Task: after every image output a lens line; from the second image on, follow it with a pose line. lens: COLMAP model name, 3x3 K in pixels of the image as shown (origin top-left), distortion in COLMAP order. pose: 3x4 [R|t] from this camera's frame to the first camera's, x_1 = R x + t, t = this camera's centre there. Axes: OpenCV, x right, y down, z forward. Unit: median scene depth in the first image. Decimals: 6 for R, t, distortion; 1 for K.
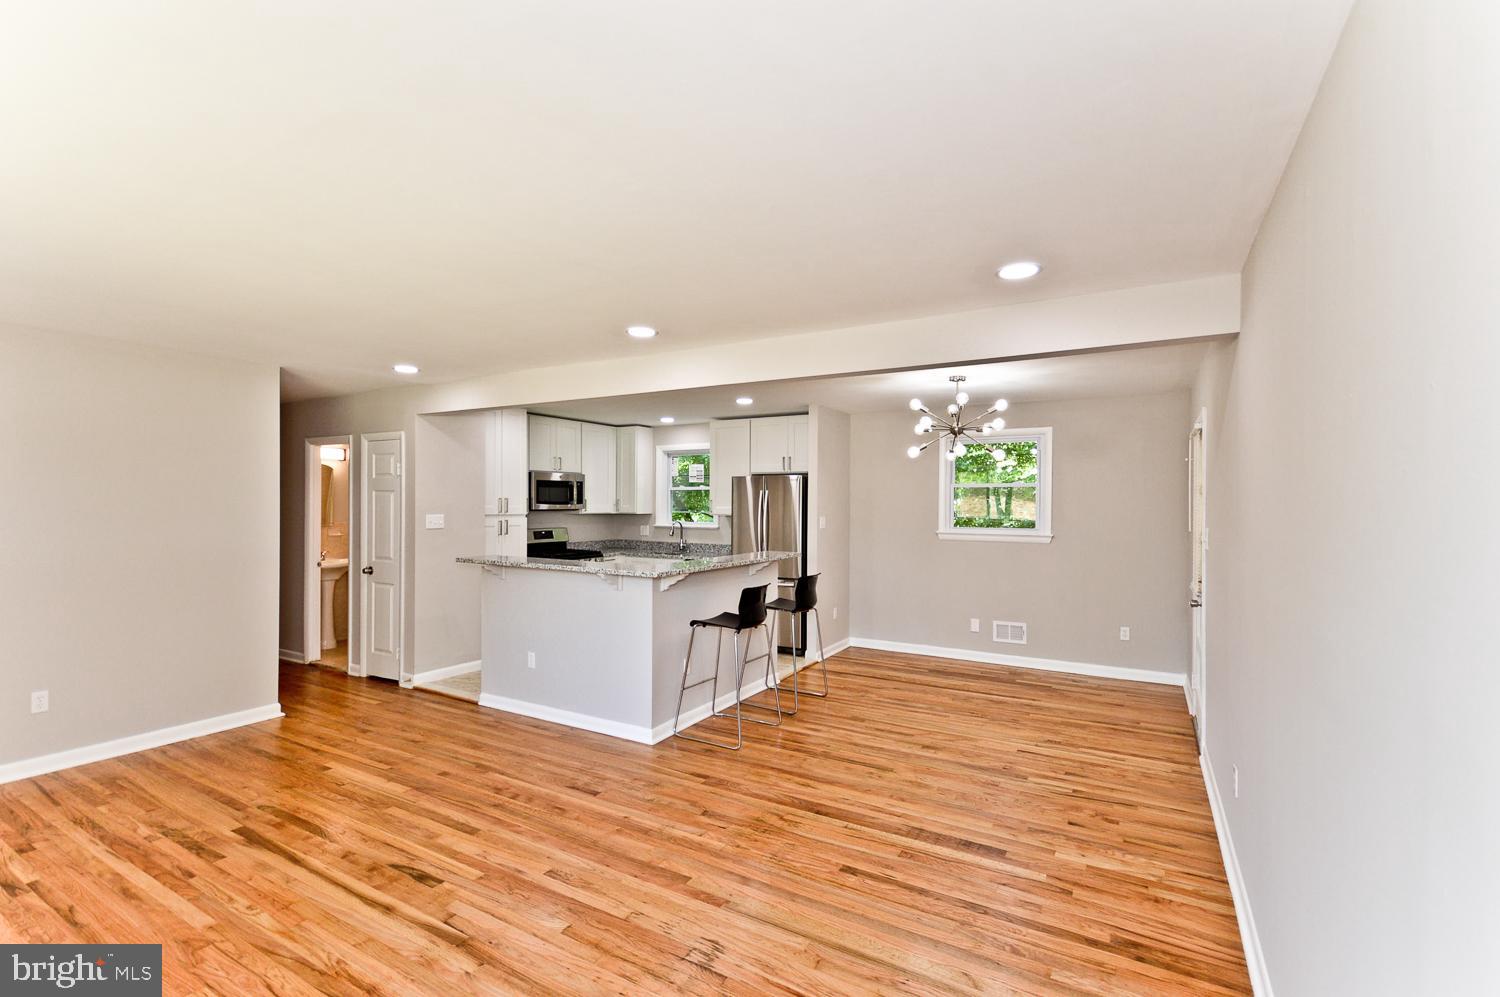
lens RADIAL K [[673.9, 0, 760.3], [0, 673.9, 511.3], [0, 0, 1]] dist [0.016004, -0.005062]
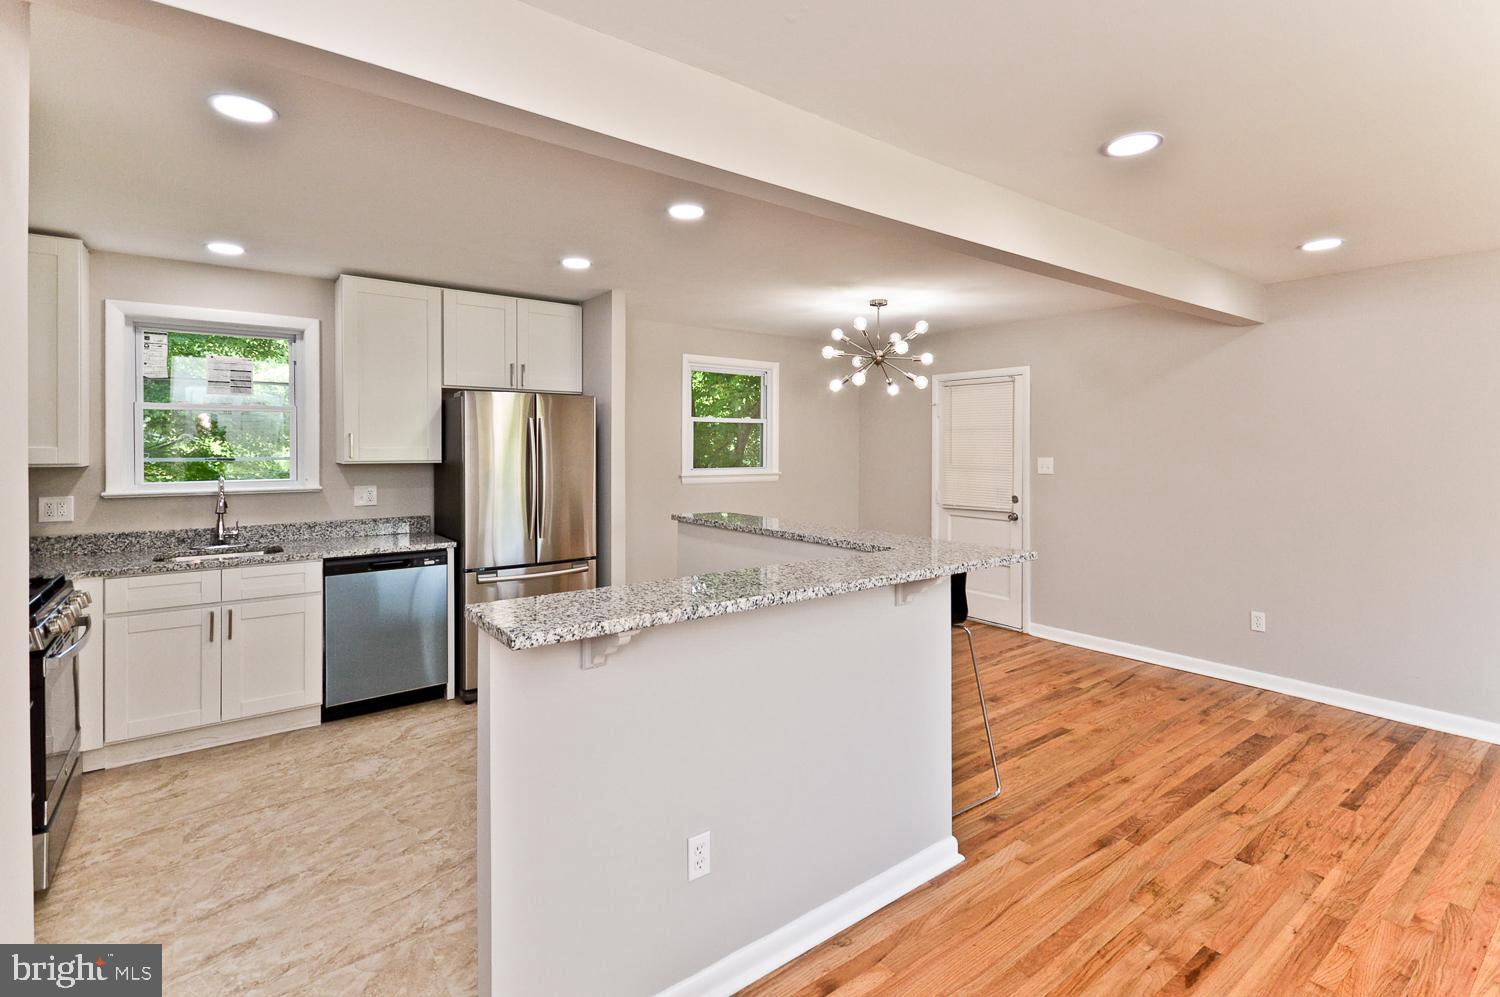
lens RADIAL K [[699.8, 0, 741.9], [0, 699.8, 451.1], [0, 0, 1]] dist [0.014972, -0.004252]
pose [[0.394568, -0.011508, 0.918794, -0.700624], [0.013910, 0.999882, 0.006550, -0.004627], [-0.918761, 0.010196, 0.394682, 0.845538]]
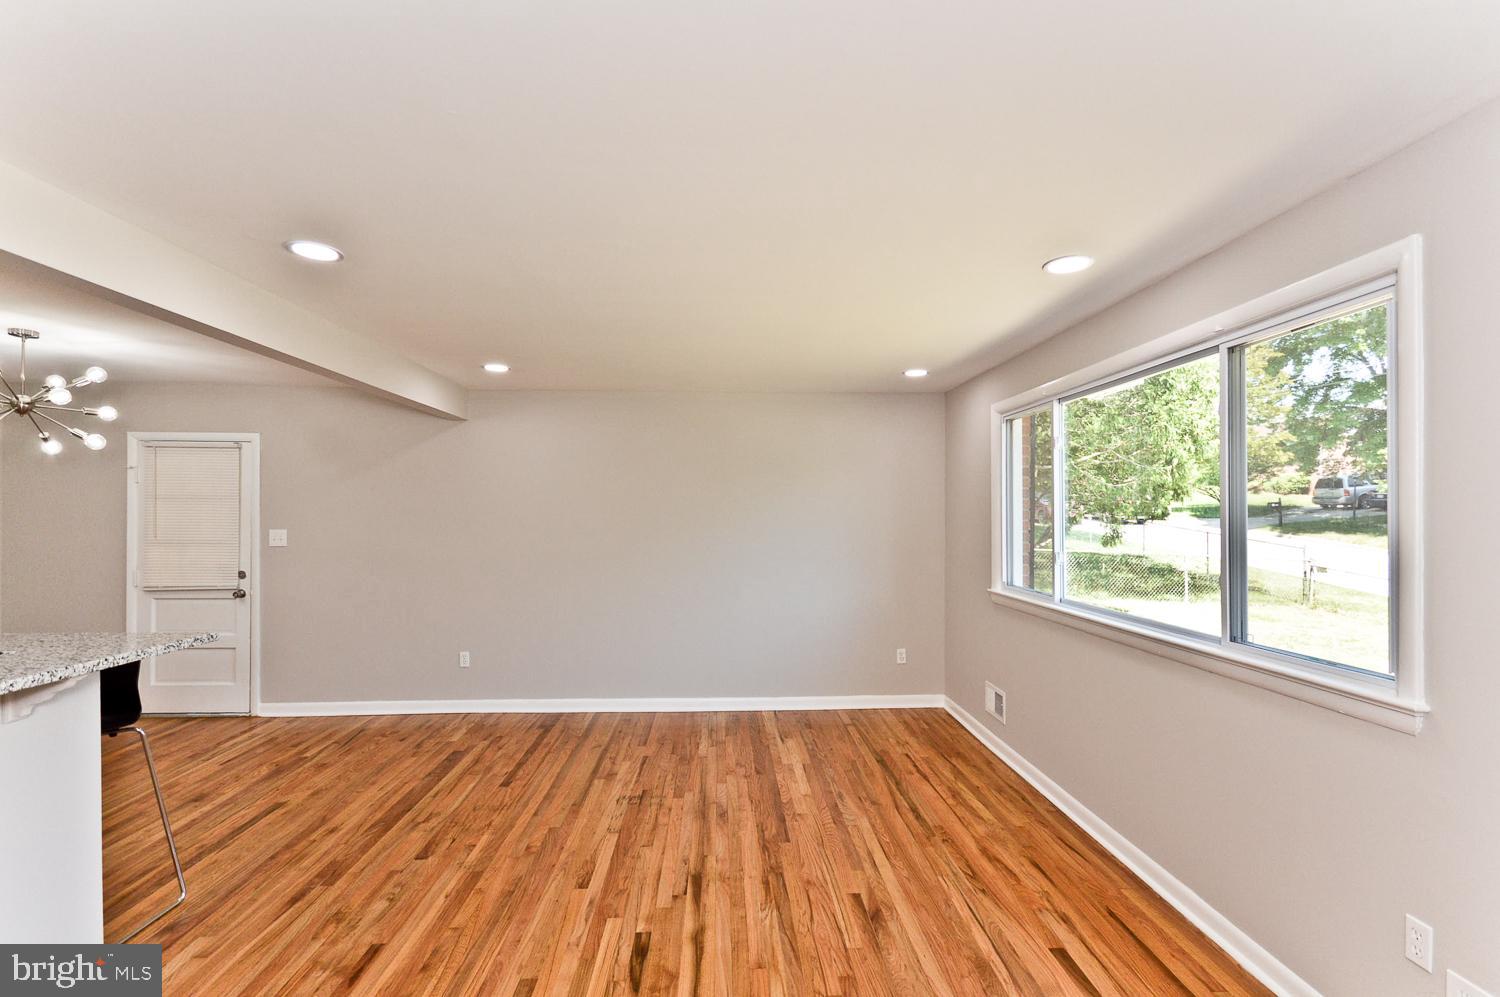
lens RADIAL K [[673.9, 0, 748.2], [0, 673.9, 511.0], [0, 0, 1]] dist [0.016004, -0.005062]
pose [[-0.536022, -0.003492, 0.844197, -0.760528], [0.006487, 0.999945, 0.008255, -0.013041], [-0.844179, 0.009901, -0.535970, 0.788660]]
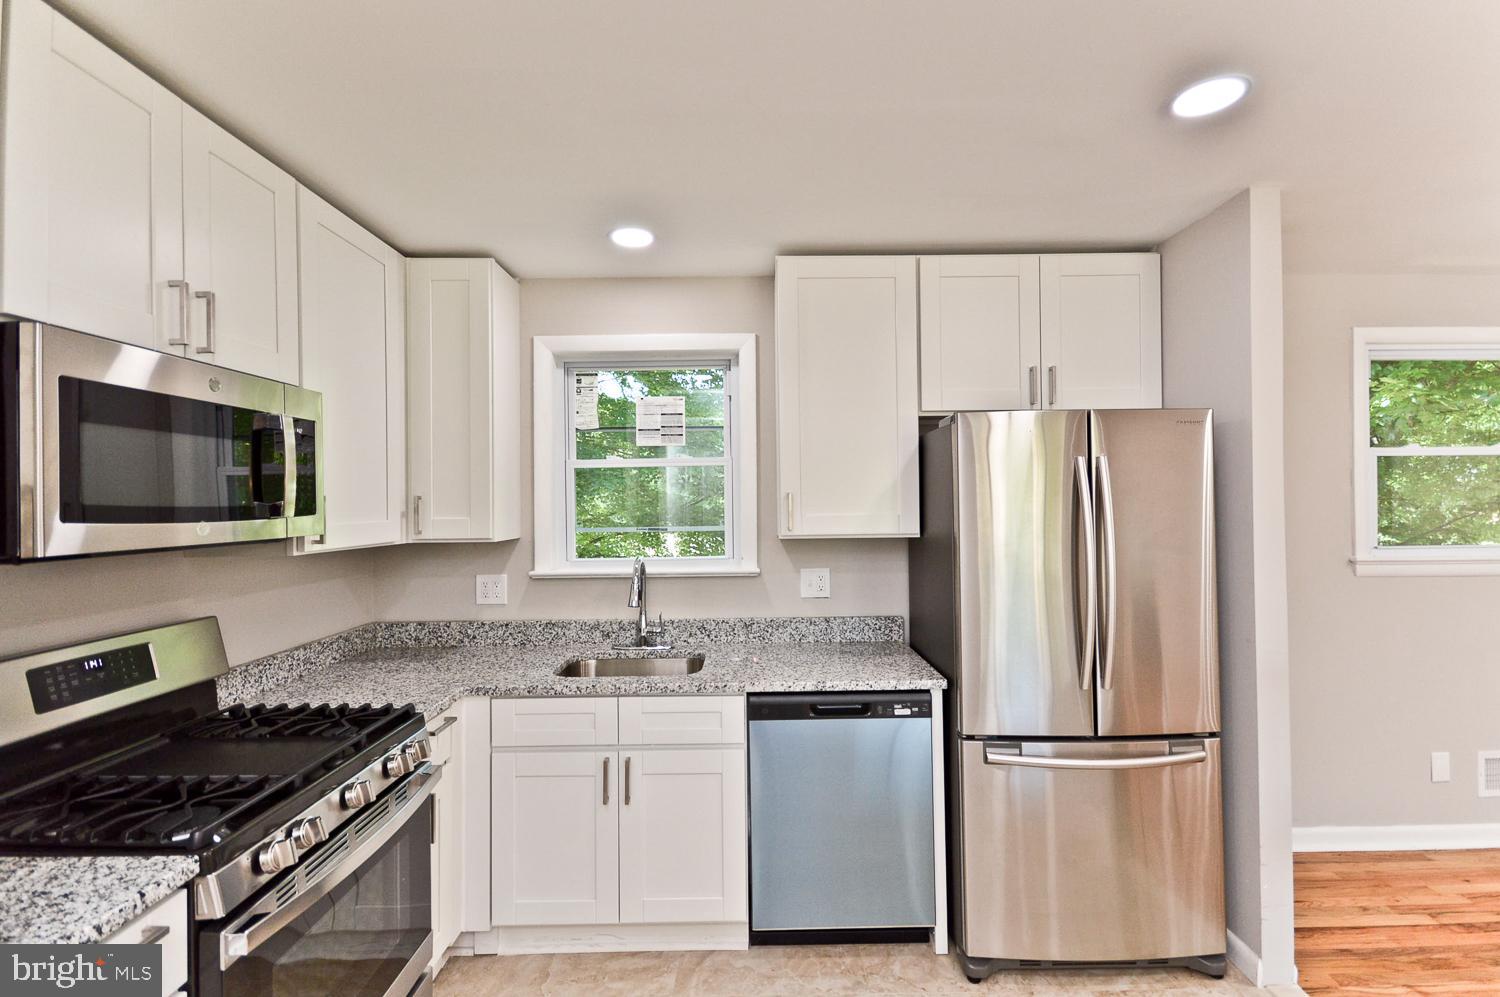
lens RADIAL K [[673.9, 0, 755.2], [0, 673.9, 497.0], [0, 0, 1]] dist [0.016004, -0.005062]
pose [[0.864076, -0.012456, 0.503207, -0.404949], [0.024111, 0.999570, -0.016659, -0.015149], [-0.502783, 0.026528, 0.864005, 1.159691]]
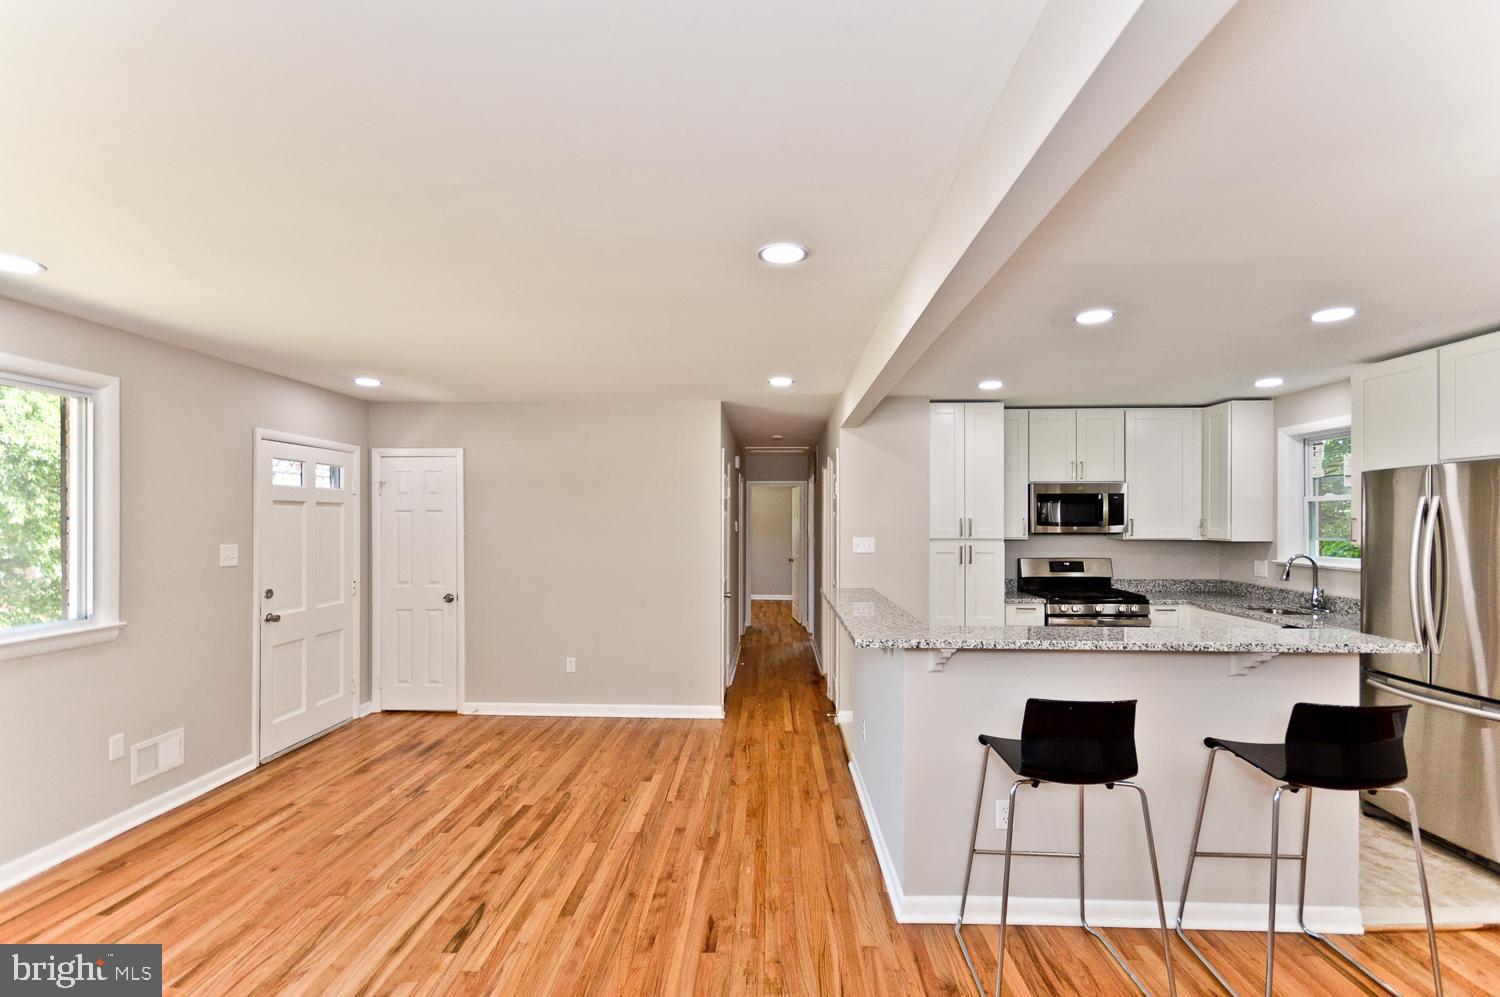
lens RADIAL K [[673.9, 0, 745.8], [0, 673.9, 523.7], [0, 0, 1]] dist [0.016004, -0.005062]
pose [[0.460751, -0.001531, -0.887528, 0.288537], [-0.009689, 0.999930, -0.006755, -0.006580], [0.887477, 0.011711, 0.460704, 0.536941]]
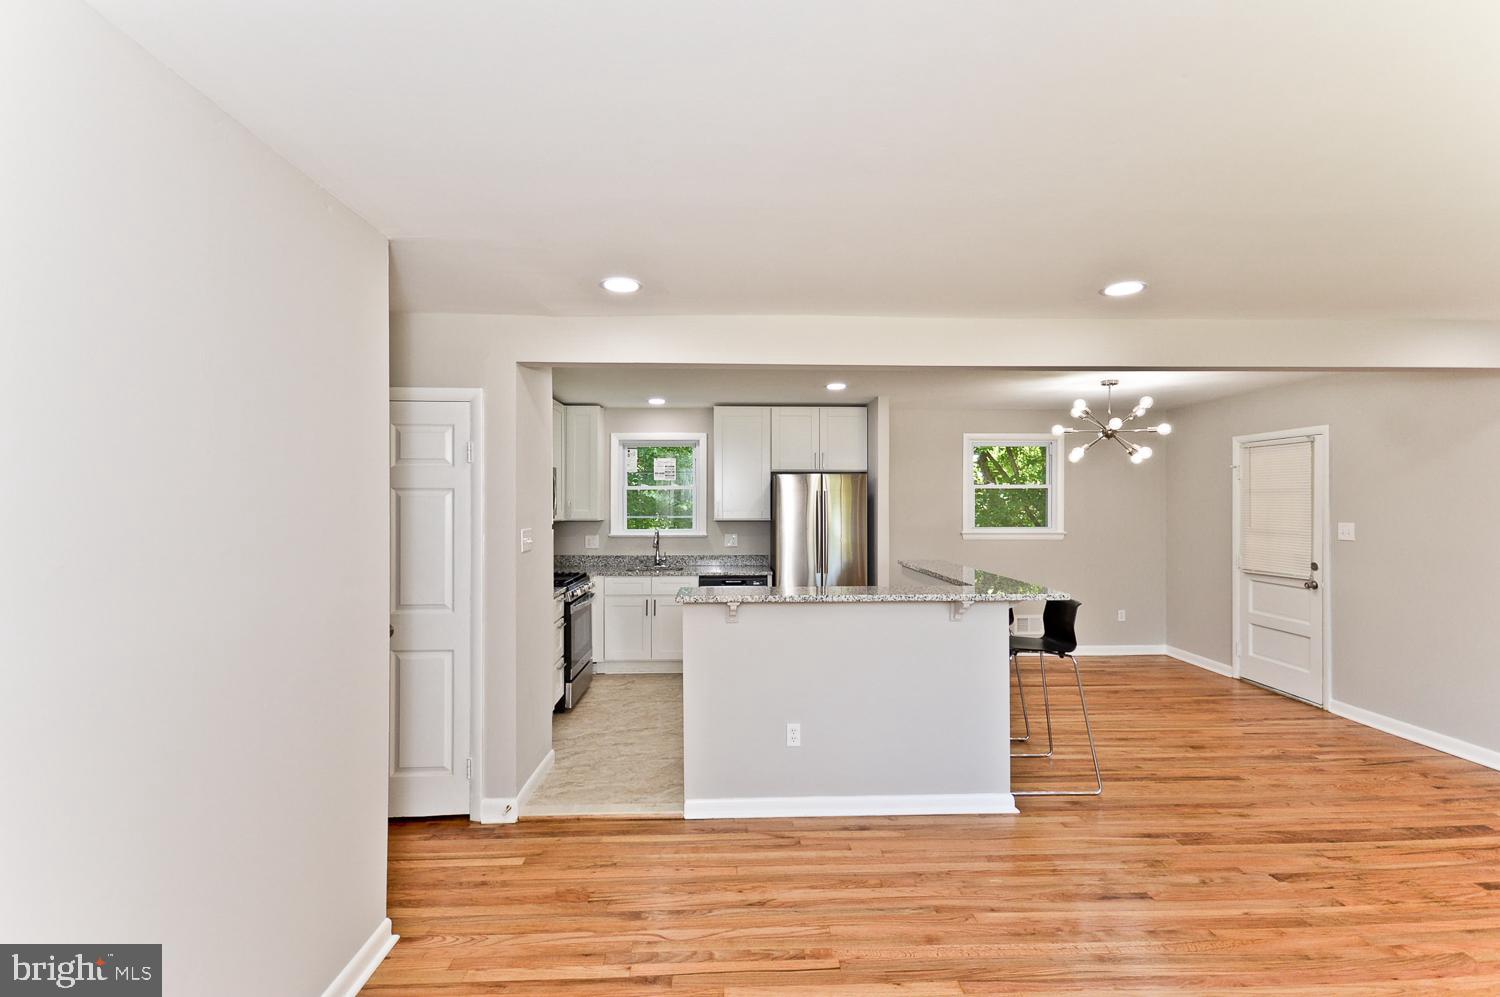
lens RADIAL K [[673.9, 0, 754.8], [0, 673.9, 505.2], [0, 0, 1]] dist [0.016004, -0.005062]
pose [[0.846617, -0.008295, 0.532138, -0.759386], [0.013286, 0.999896, -0.005552, -0.012293], [-0.532037, 0.011771, 0.846639, 0.443243]]
